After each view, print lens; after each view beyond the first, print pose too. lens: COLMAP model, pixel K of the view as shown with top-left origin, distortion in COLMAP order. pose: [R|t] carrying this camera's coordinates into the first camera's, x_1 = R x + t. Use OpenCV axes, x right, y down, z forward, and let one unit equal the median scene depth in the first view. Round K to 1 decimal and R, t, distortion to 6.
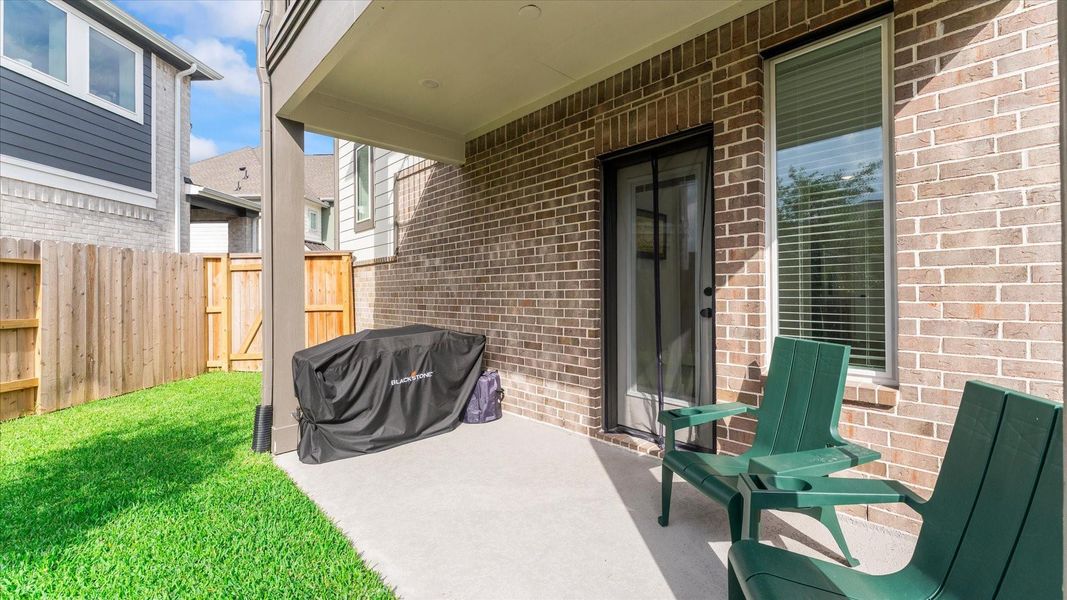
lens RADIAL K [[428.1, 0, 532.7], [0, 428.1, 294.7], [0, 0, 1]] dist [-0.000484, 0.000260]
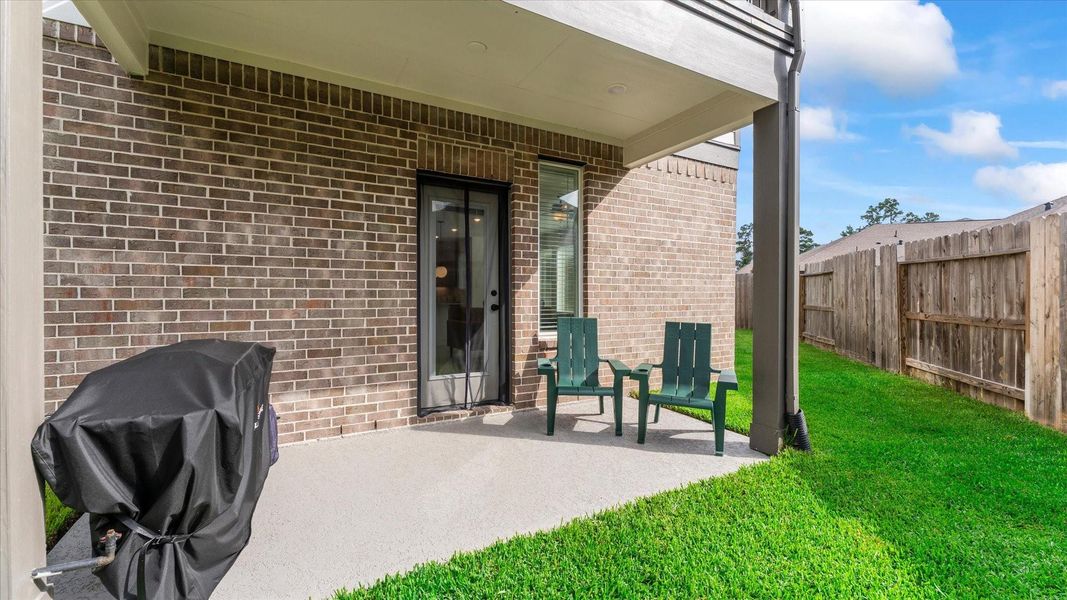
lens RADIAL K [[428.1, 0, 532.7], [0, 428.1, 299.3], [0, 0, 1]] dist [-0.000484, 0.000260]
pose [[0.242777, -0.004857, 0.970070, -0.796681], [-0.003113, 0.999978, 0.005786, 0.004909], [-0.970077, -0.004425, 0.242757, 0.417277]]
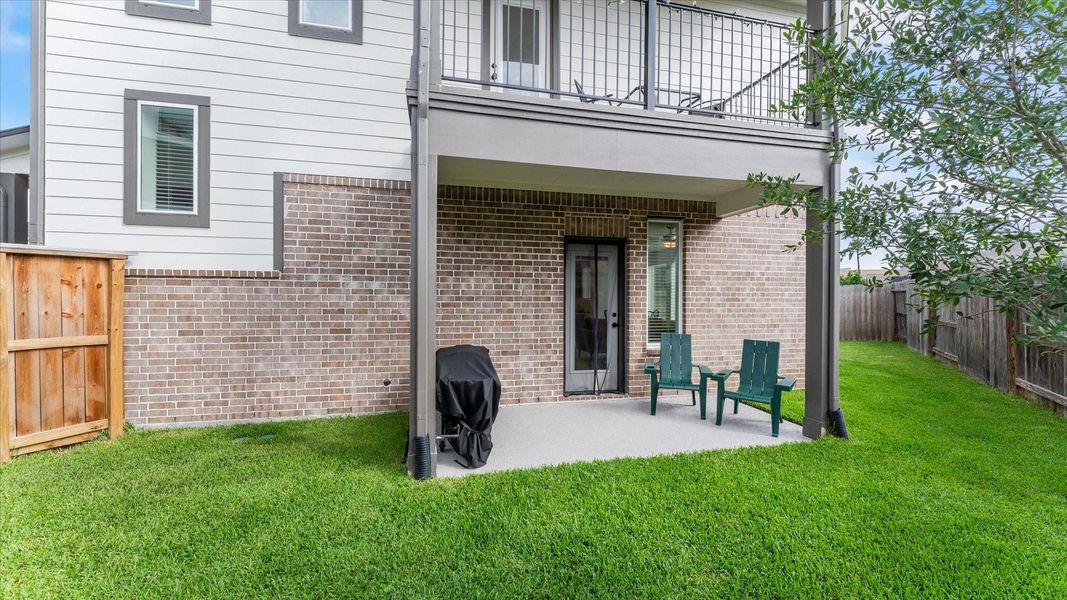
lens RADIAL K [[428.1, 0, 532.7], [0, 428.1, 299.7], [0, 0, 1]] dist [-0.000484, 0.000260]
pose [[0.495946, -0.002513, 0.868350, -1.300529], [-0.008037, 0.999940, 0.007484, -0.075203], [-0.868316, -0.010690, 0.495896, 0.251385]]
